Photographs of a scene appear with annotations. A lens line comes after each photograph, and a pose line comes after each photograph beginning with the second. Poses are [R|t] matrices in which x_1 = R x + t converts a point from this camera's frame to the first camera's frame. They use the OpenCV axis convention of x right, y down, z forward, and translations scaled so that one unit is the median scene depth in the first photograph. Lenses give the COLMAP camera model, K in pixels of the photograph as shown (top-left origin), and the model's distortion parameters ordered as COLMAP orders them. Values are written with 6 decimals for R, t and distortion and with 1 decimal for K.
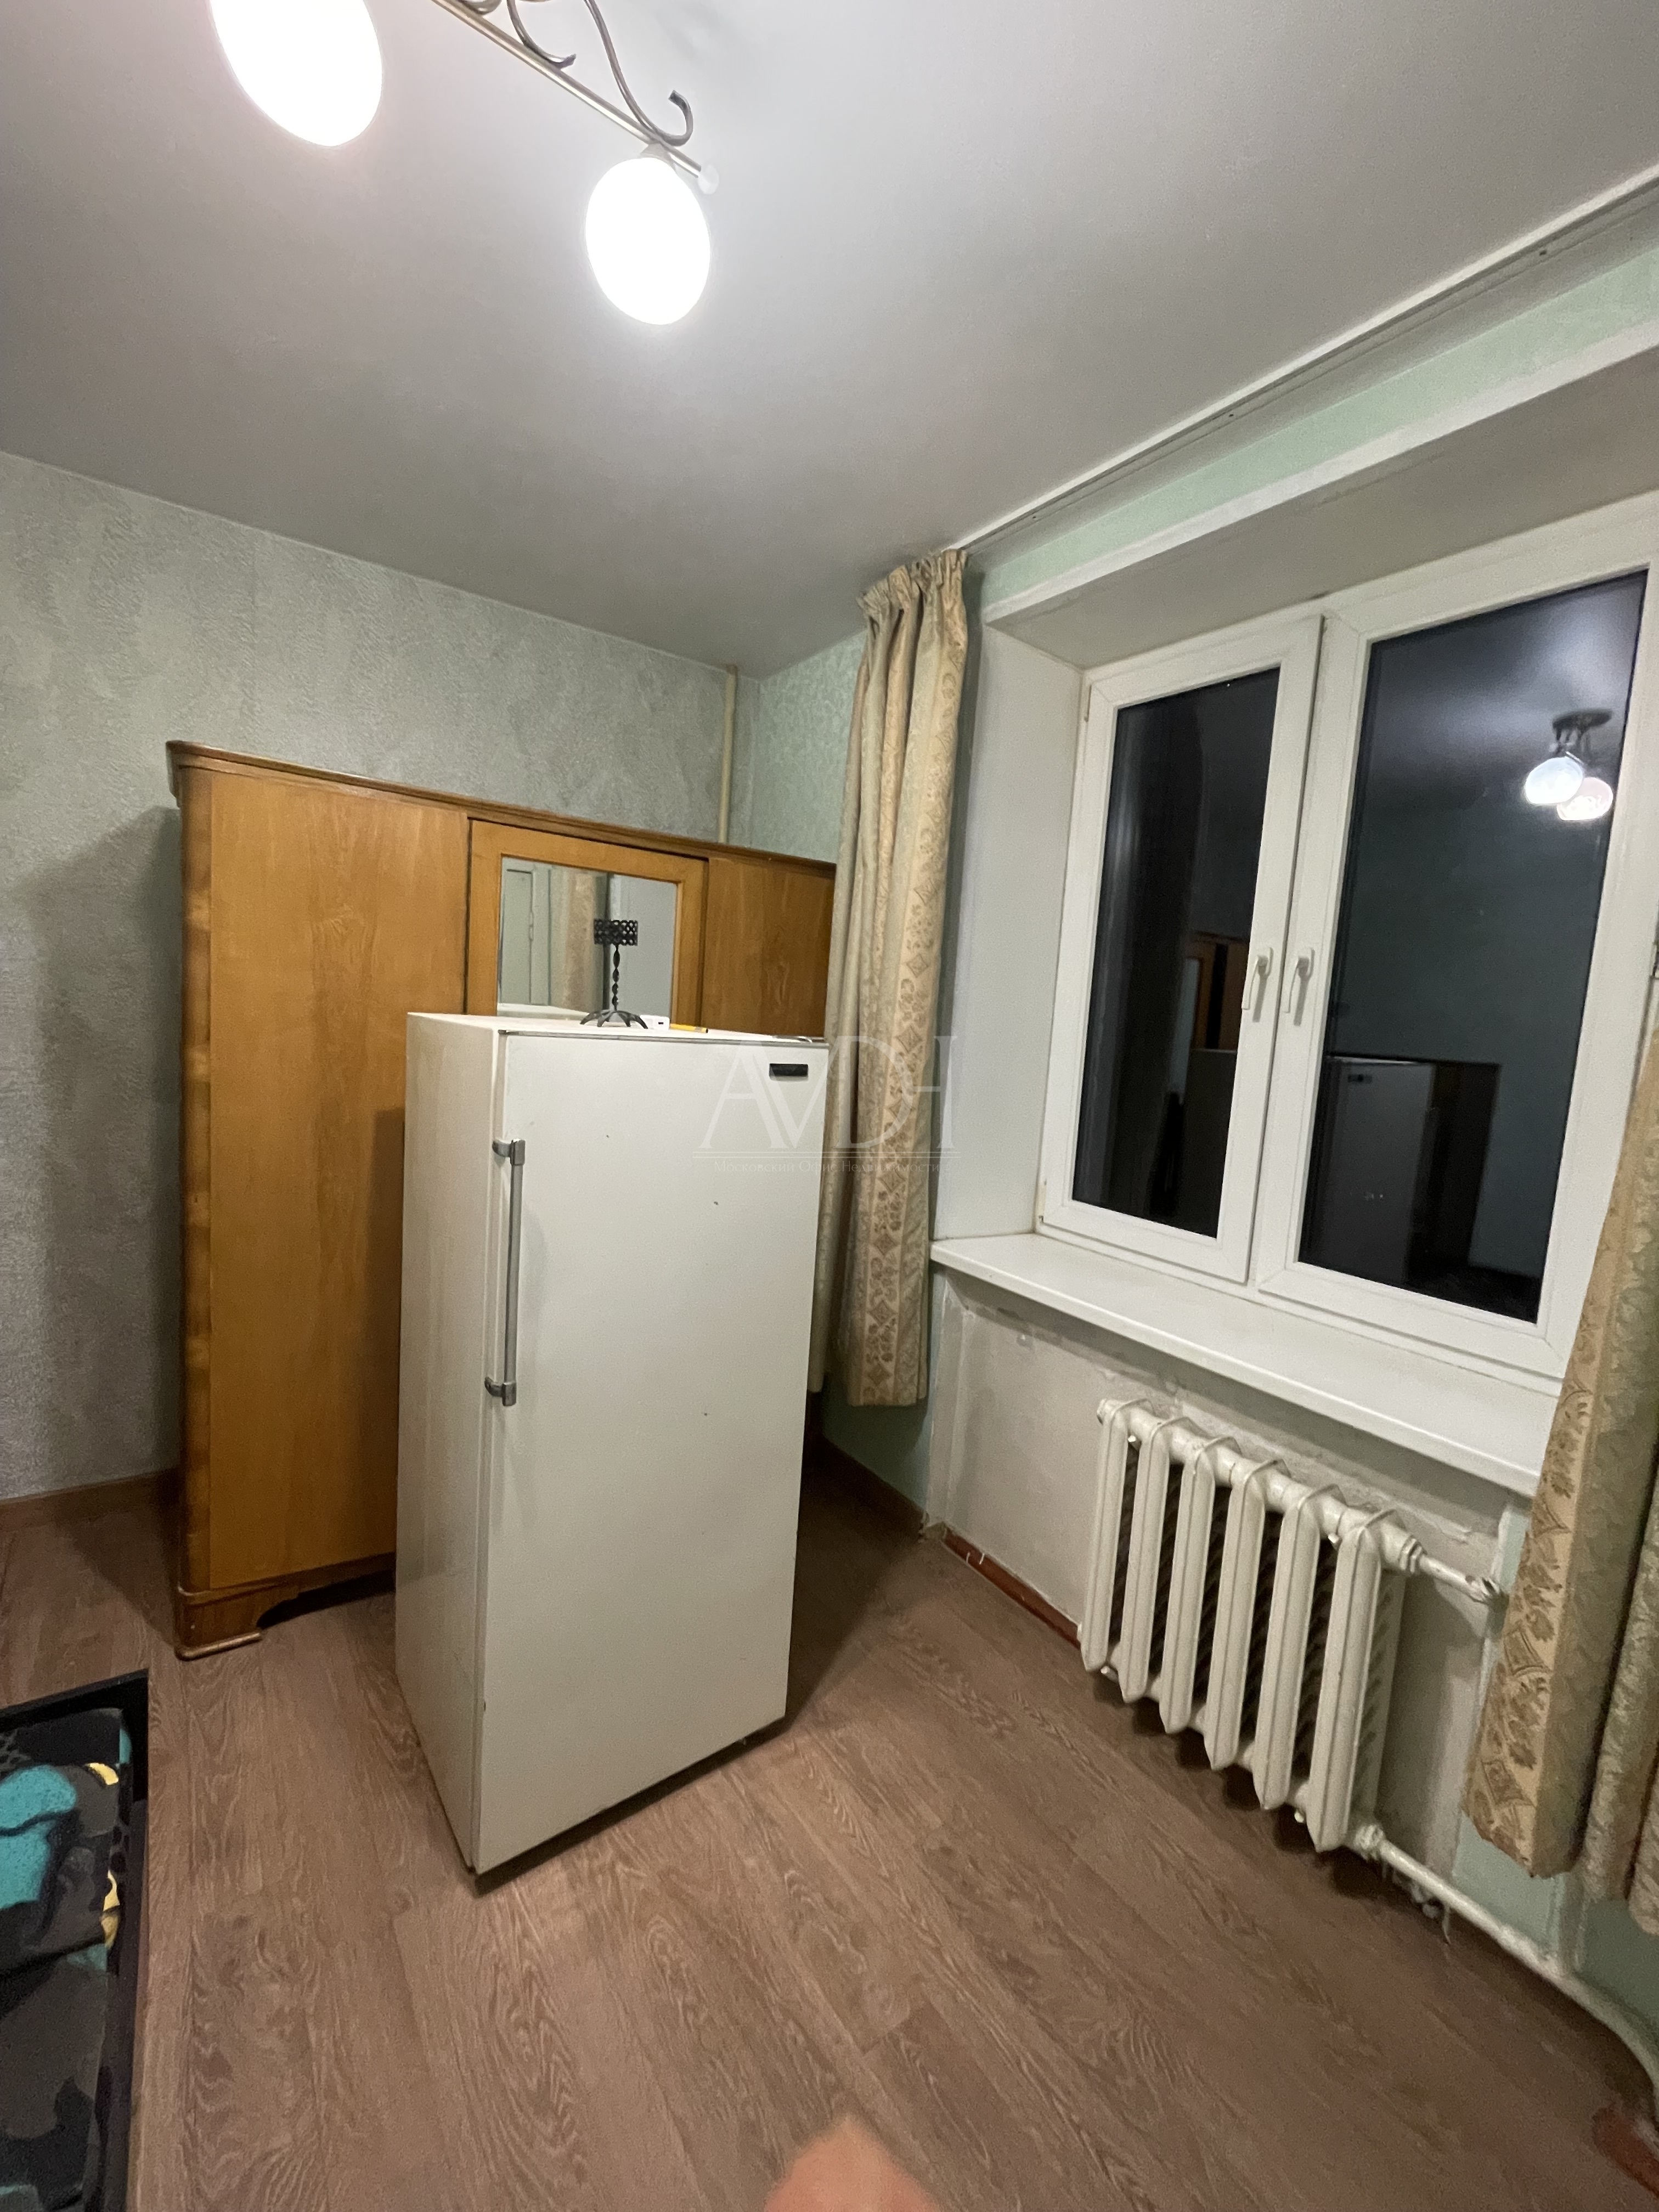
lens RADIAL K [[900.9, 0, 836.2], [0, 900.9, 1100.1], [0, 0, 1]] dist [-0.004446, 0.000556]
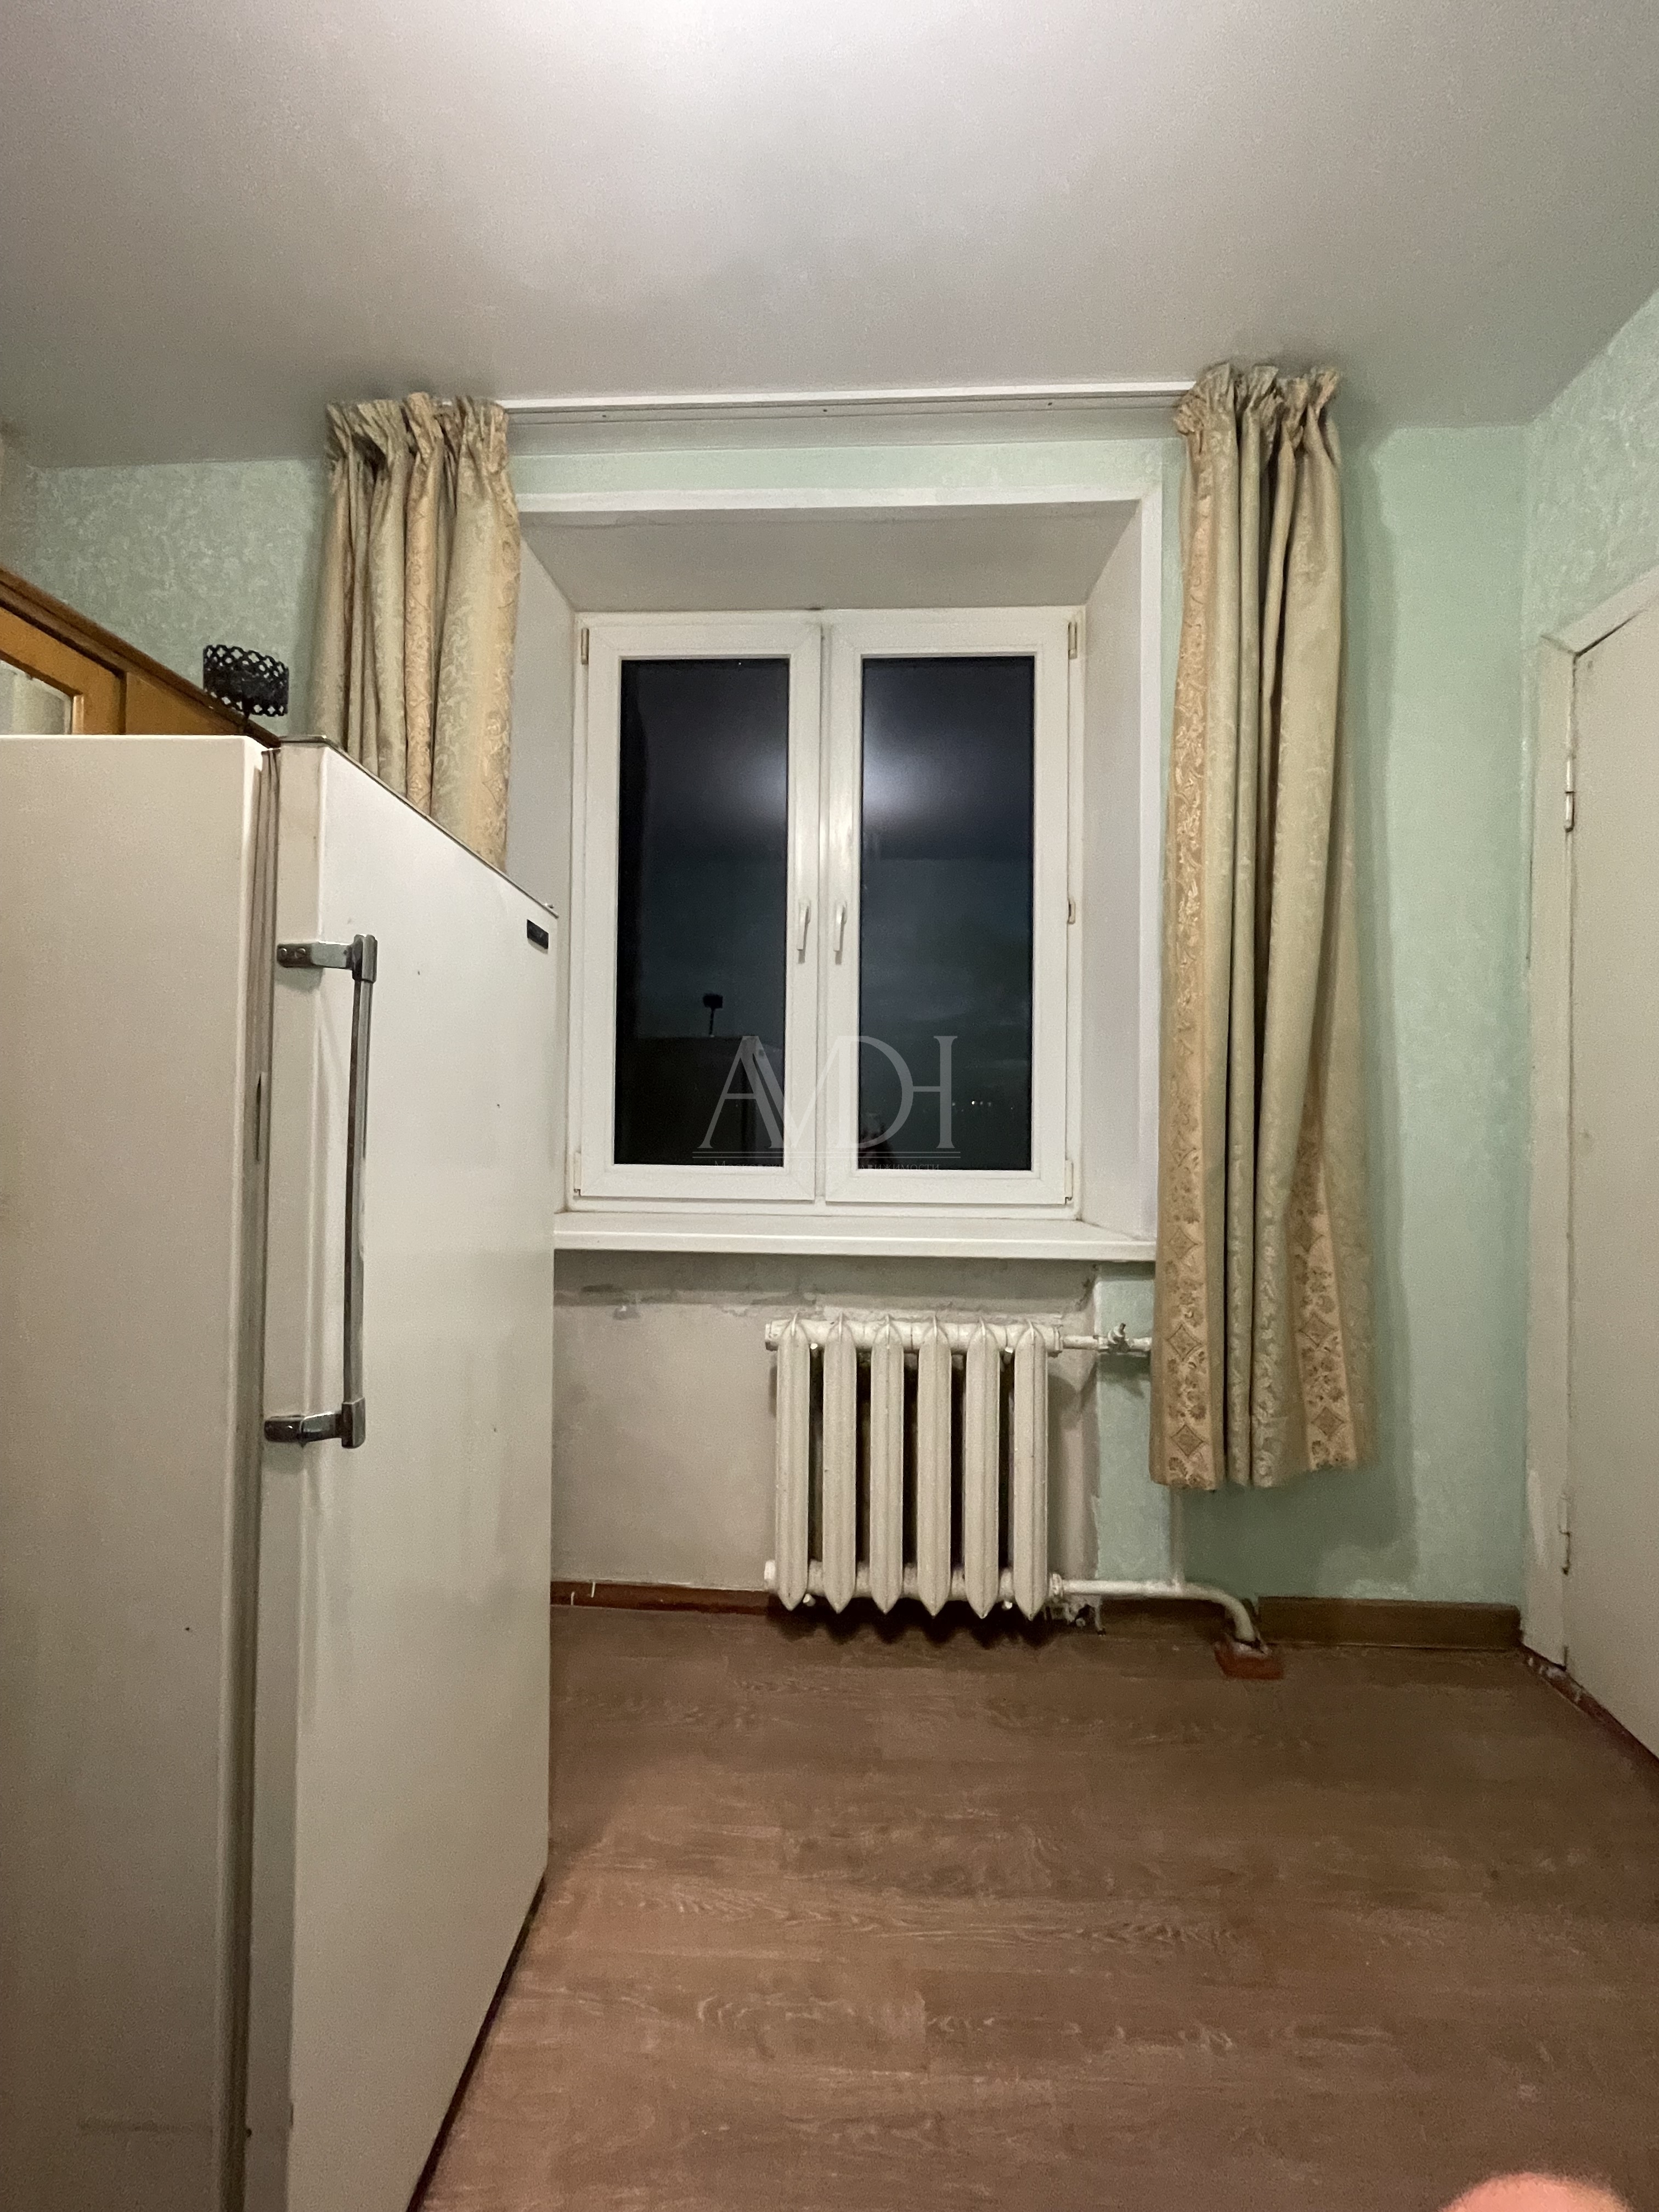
lens RADIAL K [[900.9, 0, 840.0], [0, 900.9, 1101.8], [0, 0, 1]] dist [-0.004446, 0.000556]
pose [[0.623310, -0.046878, 0.780568, -0.384867], [0.112430, 0.993203, -0.030131, 0.122965], [-0.773850, 0.106540, 0.624344, 0.283123]]
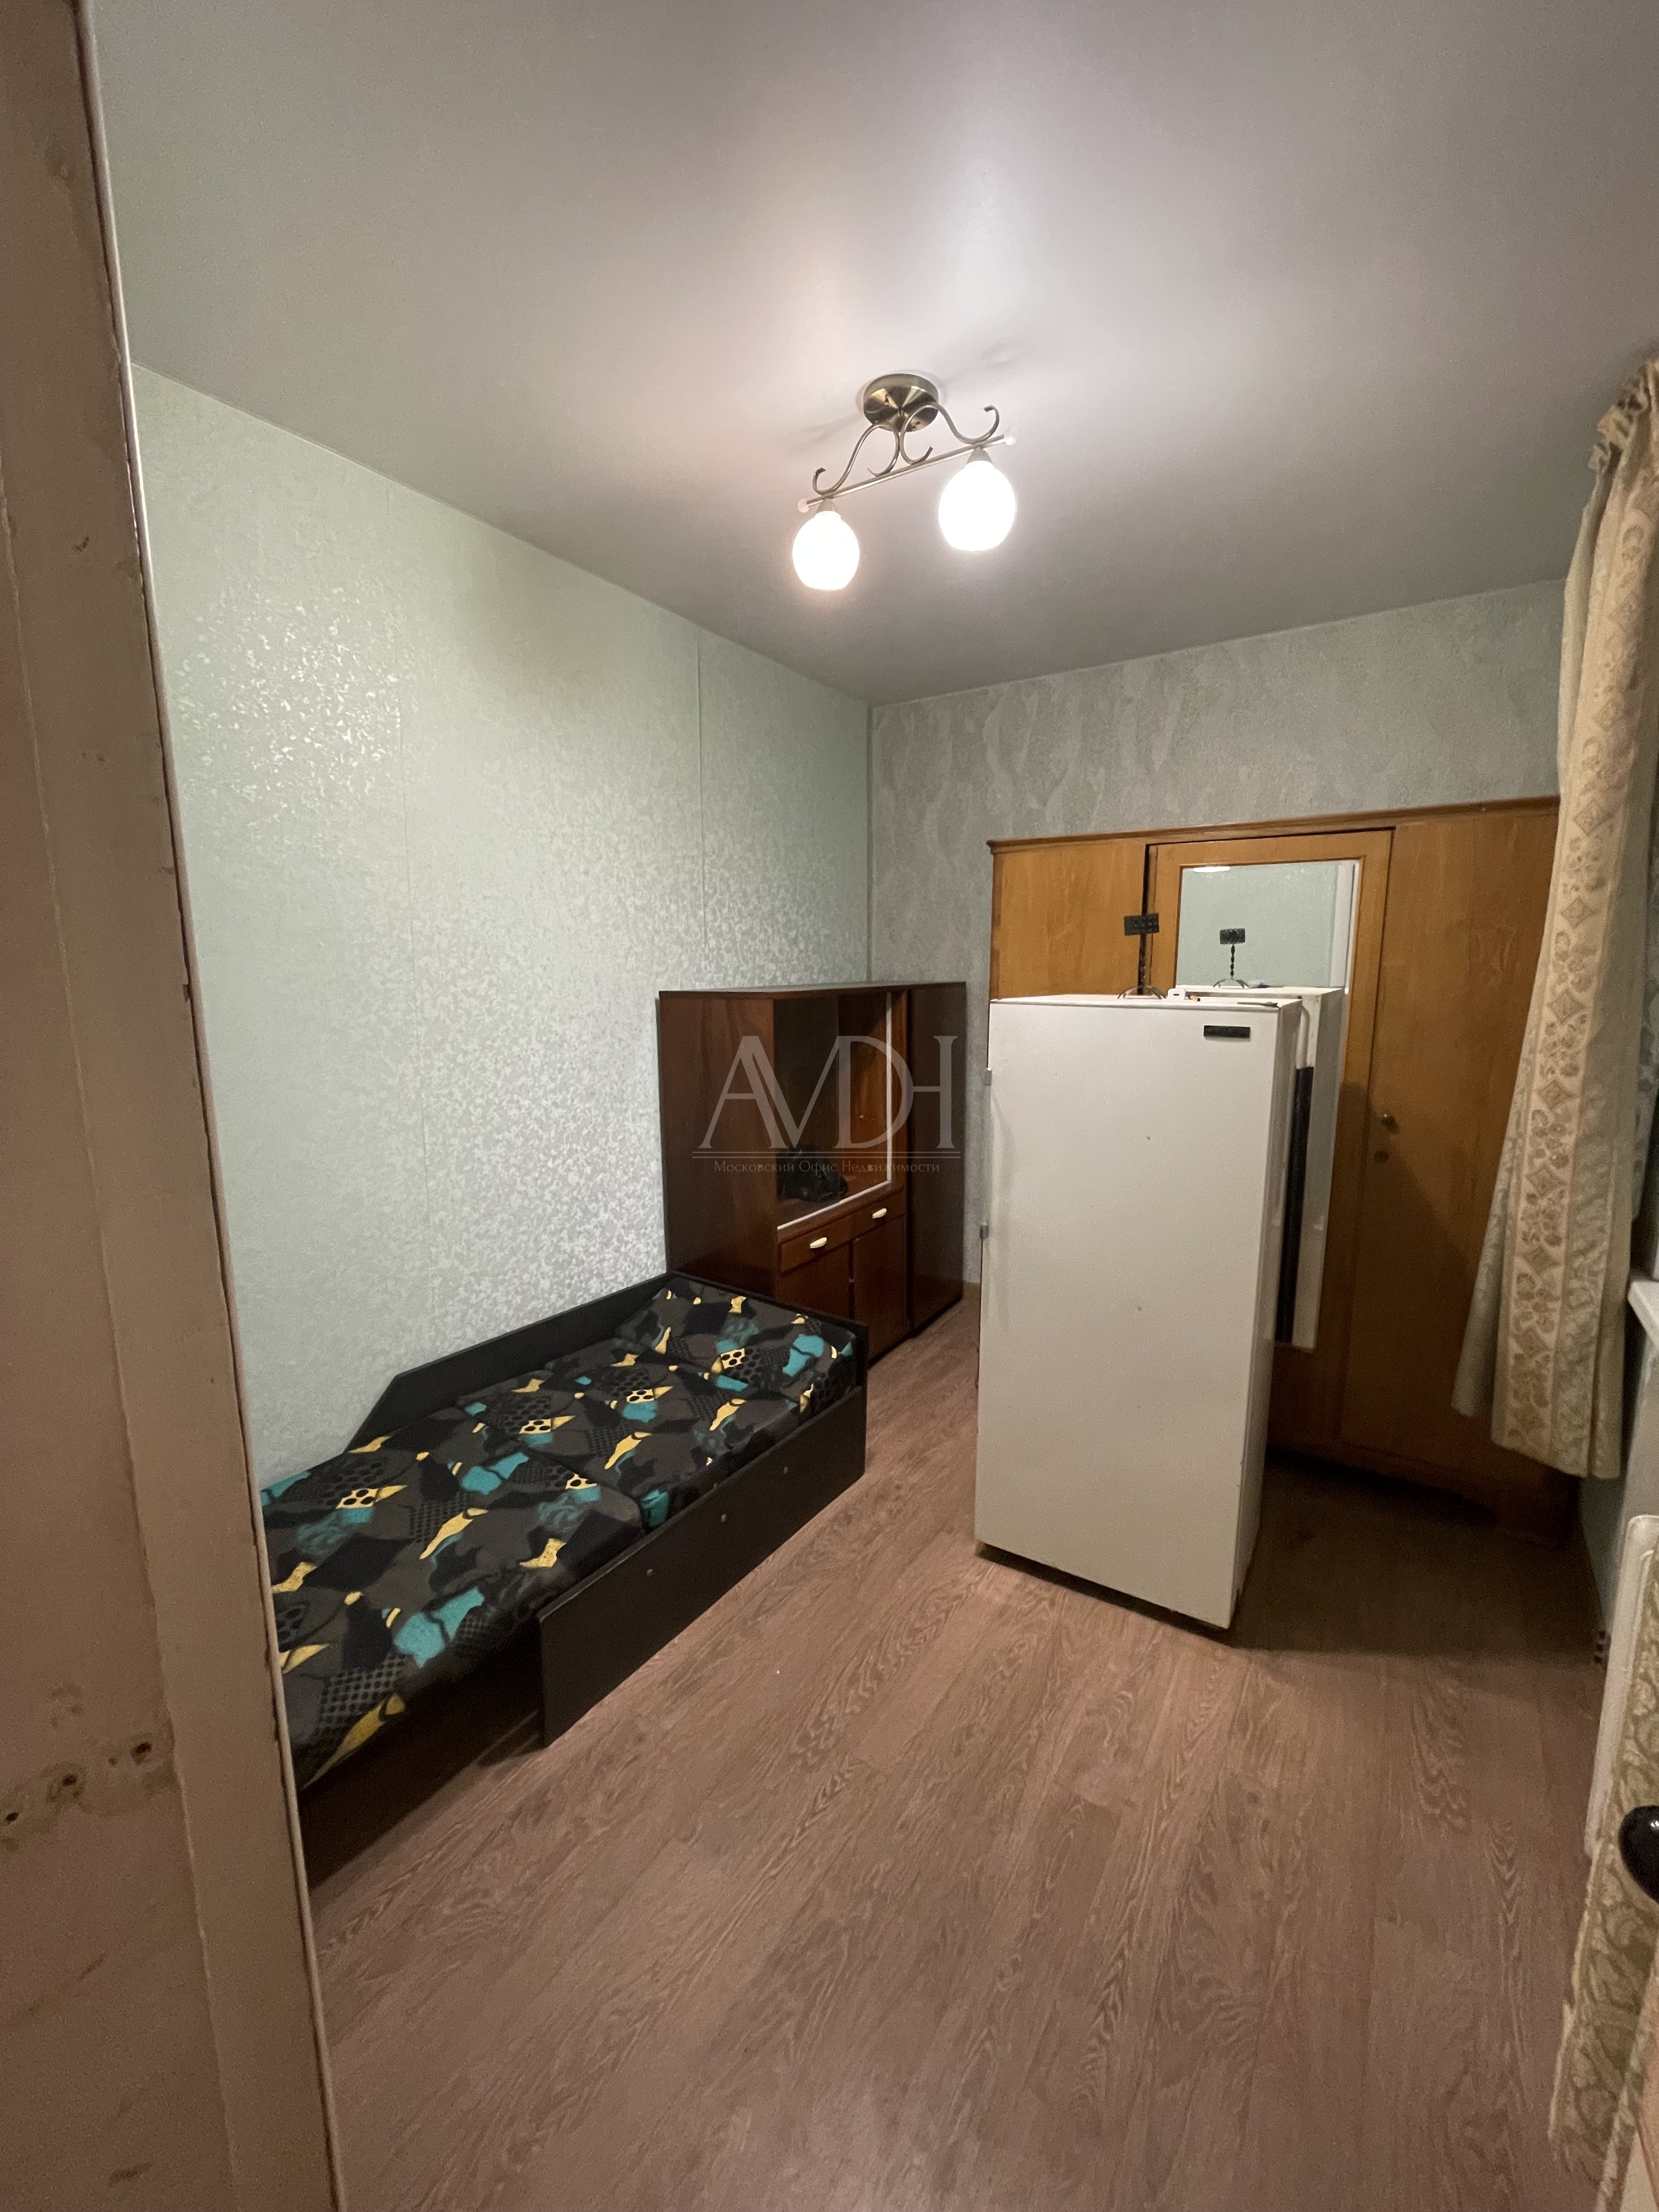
lens RADIAL K [[900.9, 0, 832.7], [0, 900.9, 1102.9], [0, 0, 1]] dist [-0.004446, 0.000556]
pose [[0.344102, 0.071276, -0.936223, 0.663140], [-0.072209, 0.996170, 0.049300, 0.027814], [0.936152, 0.050640, 0.347931, 0.124952]]
